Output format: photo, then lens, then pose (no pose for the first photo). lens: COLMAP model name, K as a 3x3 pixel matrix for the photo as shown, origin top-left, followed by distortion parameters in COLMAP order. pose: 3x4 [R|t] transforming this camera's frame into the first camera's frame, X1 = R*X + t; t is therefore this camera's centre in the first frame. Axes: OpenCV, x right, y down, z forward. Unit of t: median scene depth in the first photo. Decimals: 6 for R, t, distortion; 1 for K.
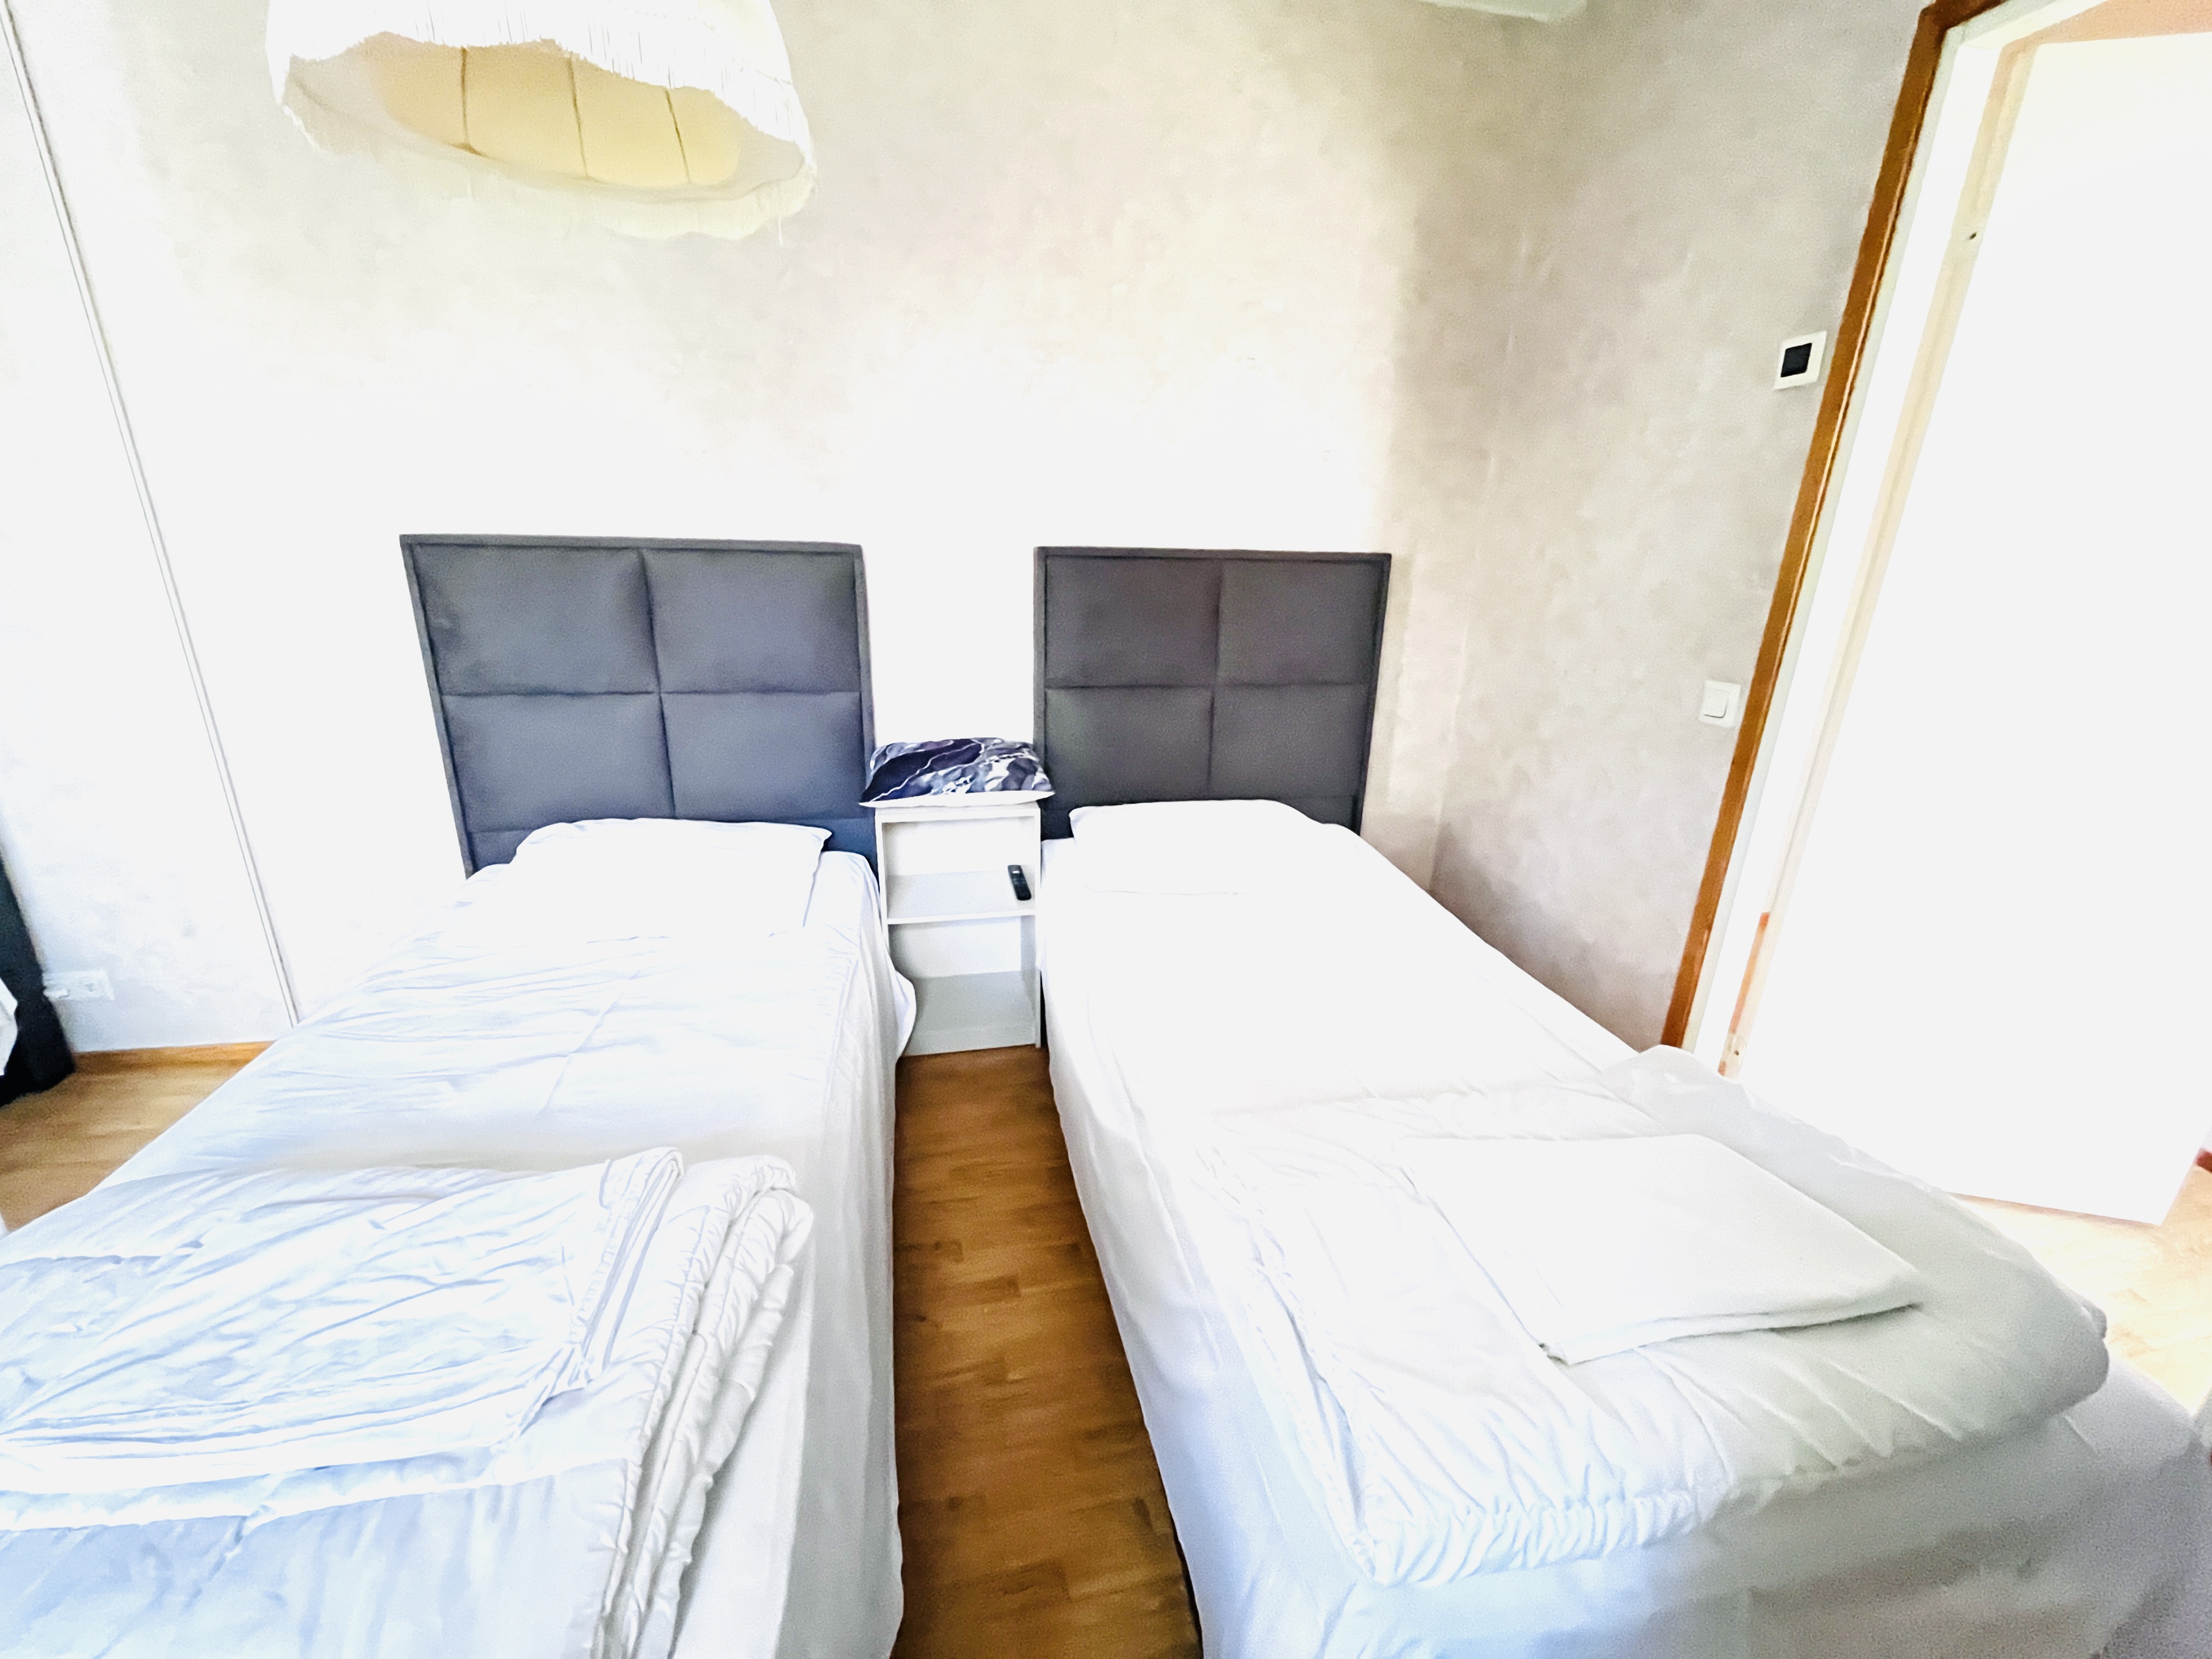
lens RADIAL K [[901.7, 0, 1106.0], [0, 901.7, 829.5], [0, 0, 1]] dist [-0.001860, -0.000275]
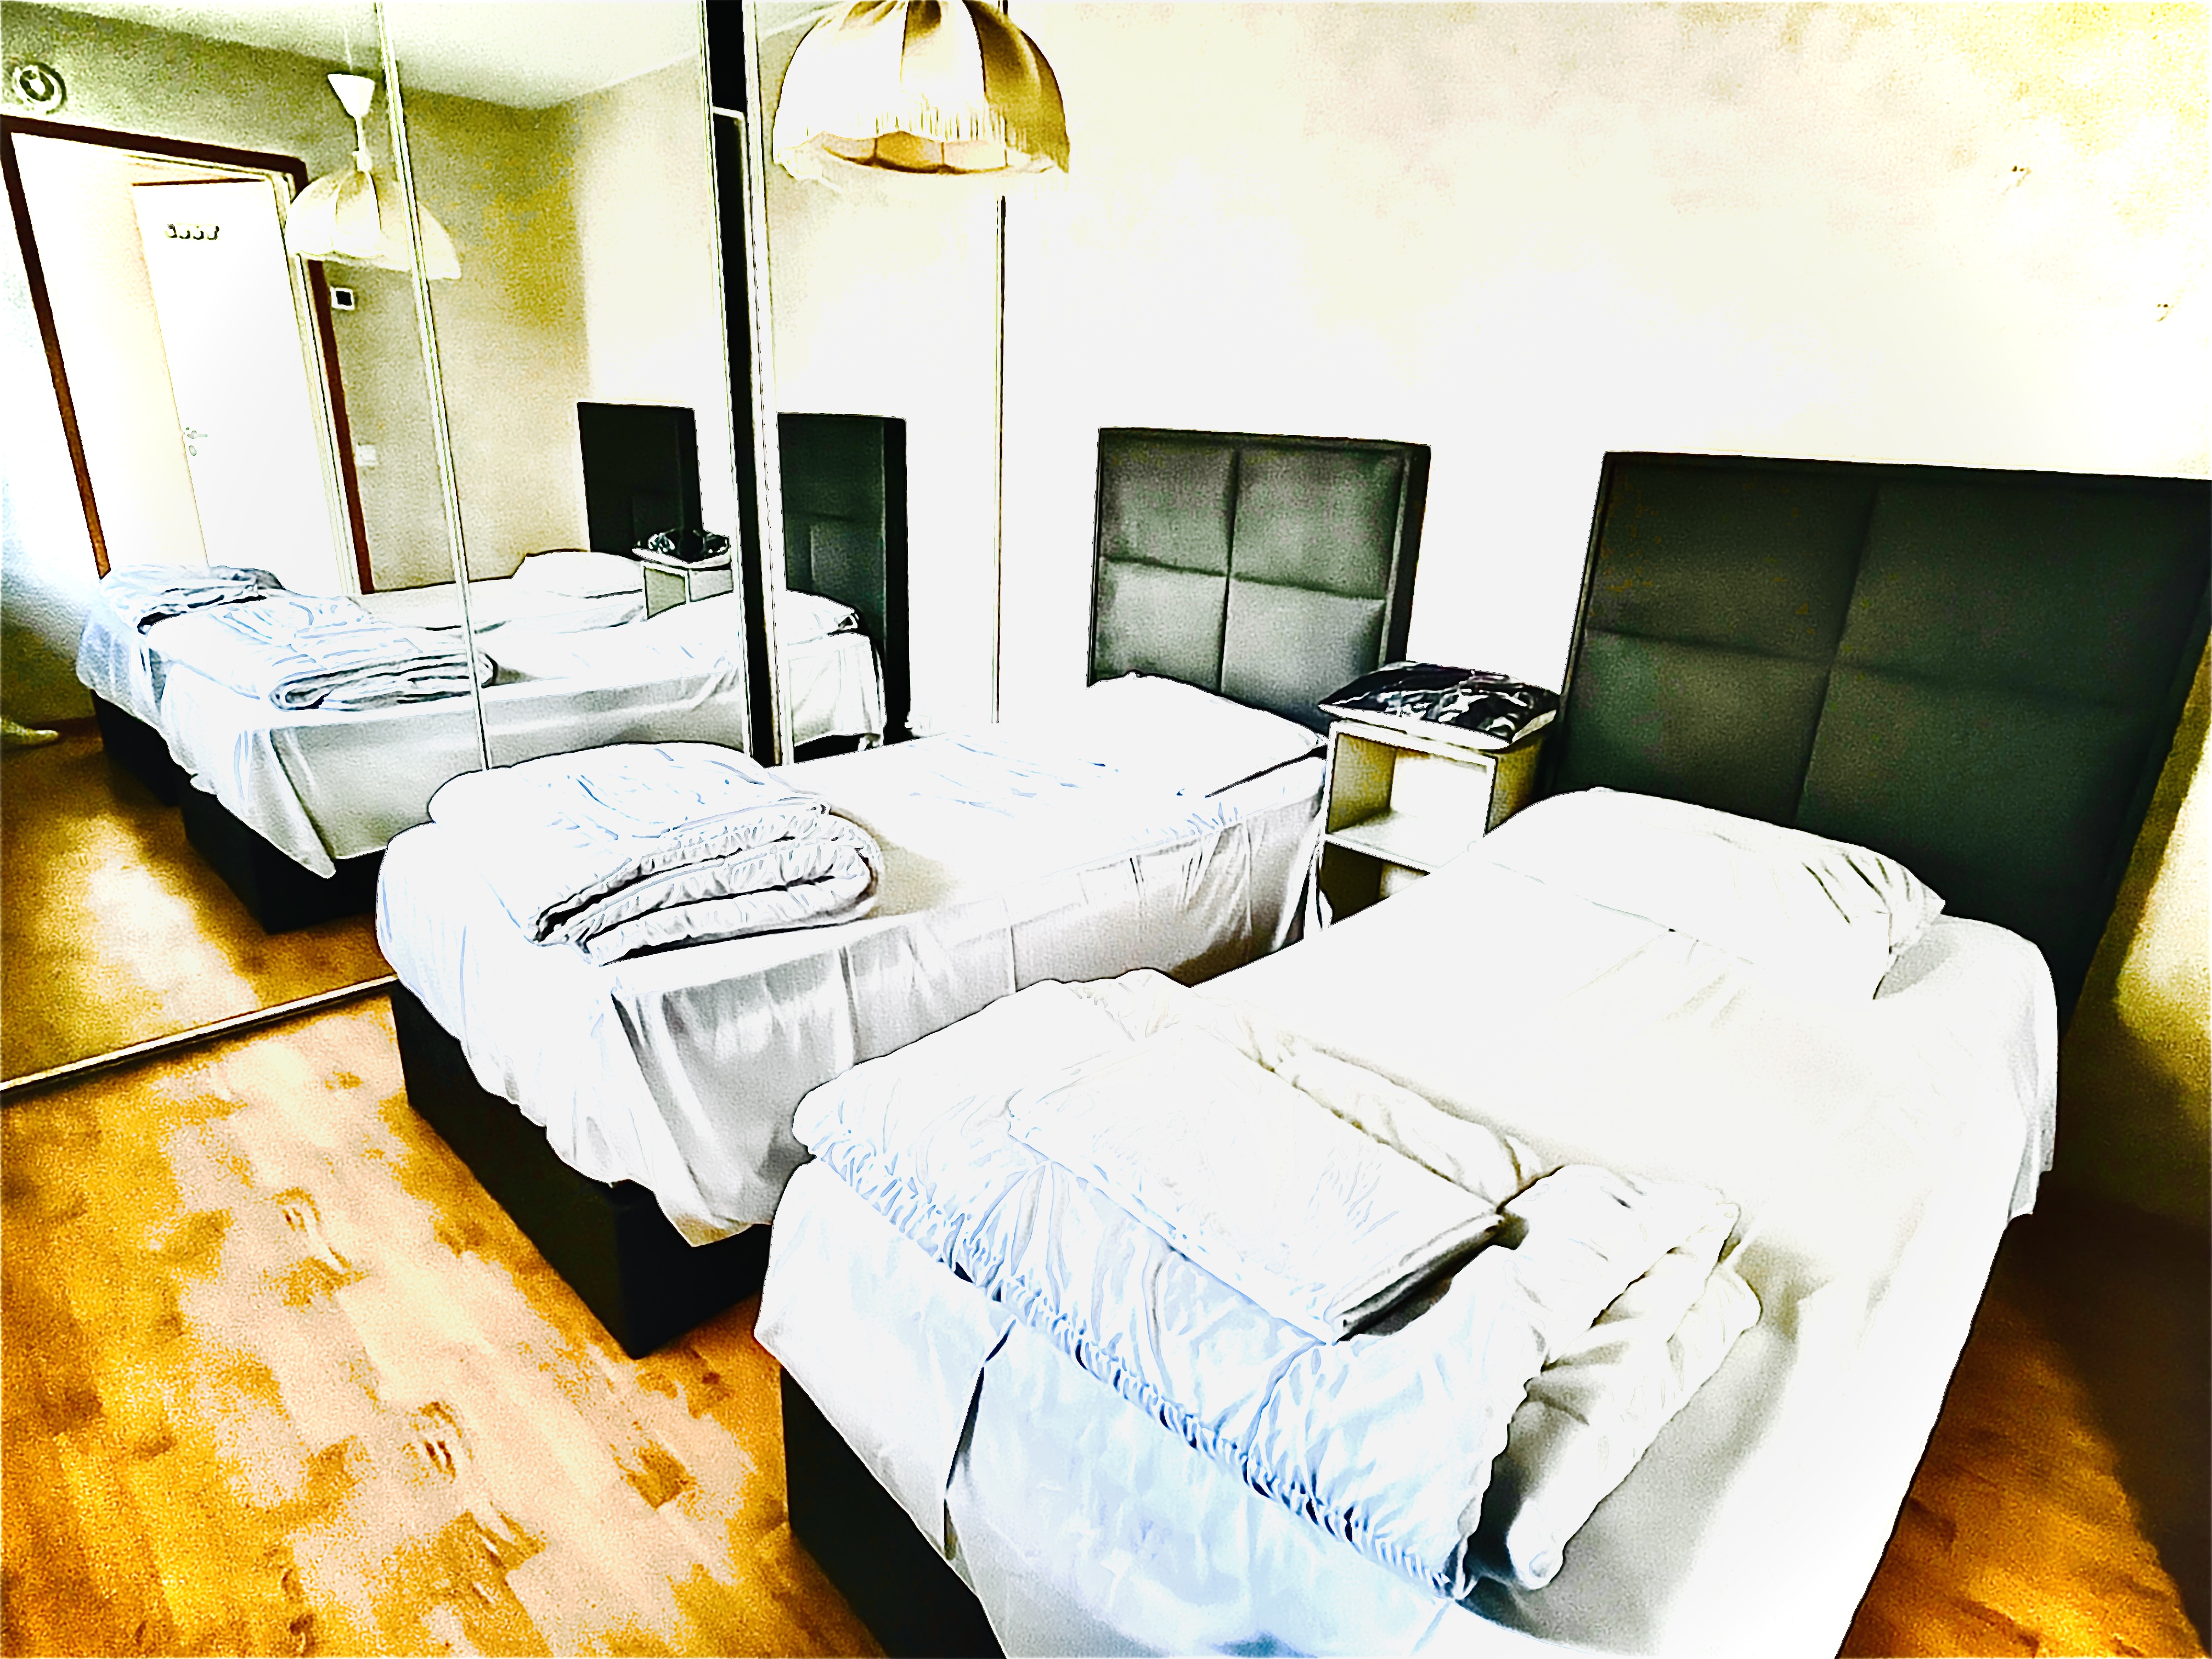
lens RADIAL K [[1181.1, 0, 1106.0], [0, 1181.1, 829.5], [0, 0, 1]] dist [0.001747, 0.000166]
pose [[0.600523, 0.271903, -0.751958, 0.556538], [-0.277352, 0.952856, 0.123050, 0.004664], [0.749965, 0.134663, 0.647625, 0.014518]]
